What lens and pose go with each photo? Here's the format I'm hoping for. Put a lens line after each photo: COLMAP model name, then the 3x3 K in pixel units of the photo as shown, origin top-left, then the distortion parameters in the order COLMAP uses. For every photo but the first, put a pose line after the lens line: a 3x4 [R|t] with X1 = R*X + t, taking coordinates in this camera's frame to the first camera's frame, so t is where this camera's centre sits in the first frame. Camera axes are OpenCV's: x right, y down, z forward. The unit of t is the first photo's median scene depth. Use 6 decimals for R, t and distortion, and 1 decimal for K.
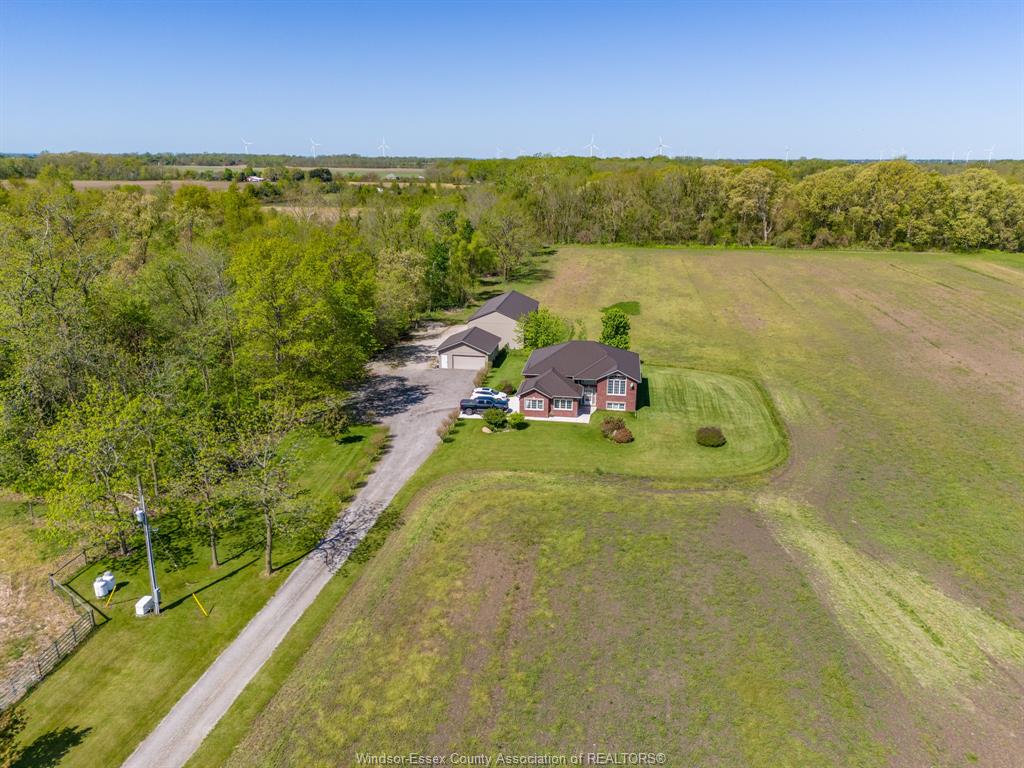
lens RADIAL K [[752.8, 0, 510.2], [0, 752.8, 385.1], [0, 0, 1]] dist [0.066103, -0.065893]
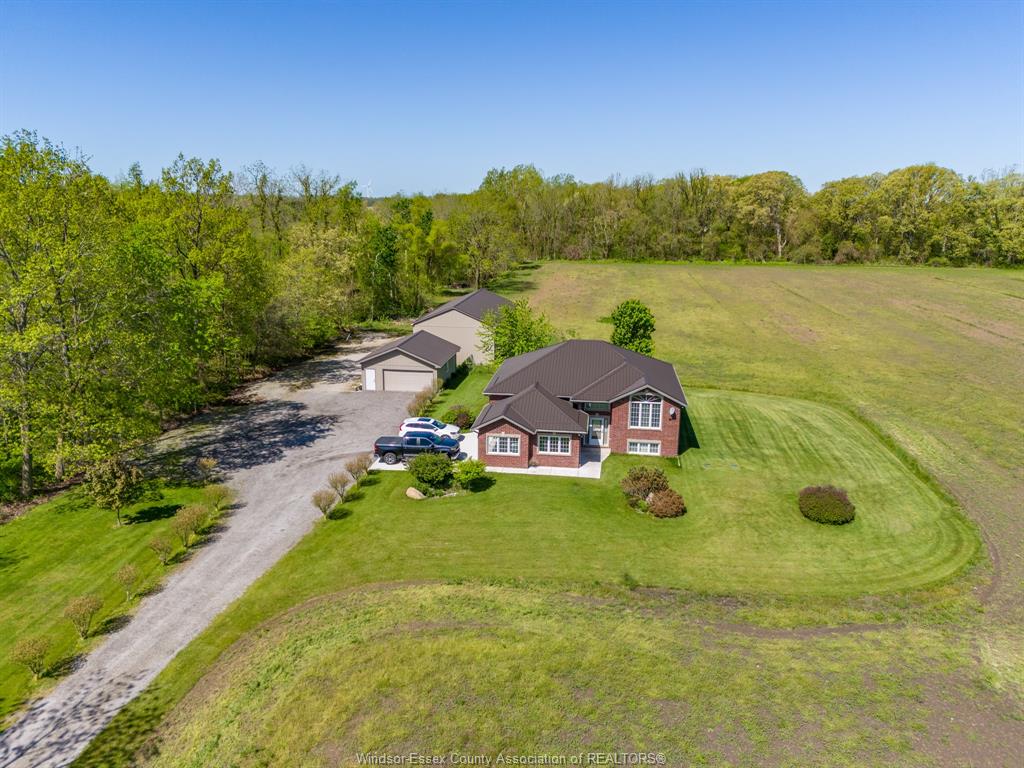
lens RADIAL K [[752.8, 0, 513.2], [0, 752.8, 383.8], [0, 0, 1]] dist [0.066103, -0.065893]
pose [[0.999702, -0.001621, 0.024351, 0.024776], [0.002962, 0.998475, -0.055130, 0.010396], [-0.024224, 0.055186, 0.998182, 0.414638]]
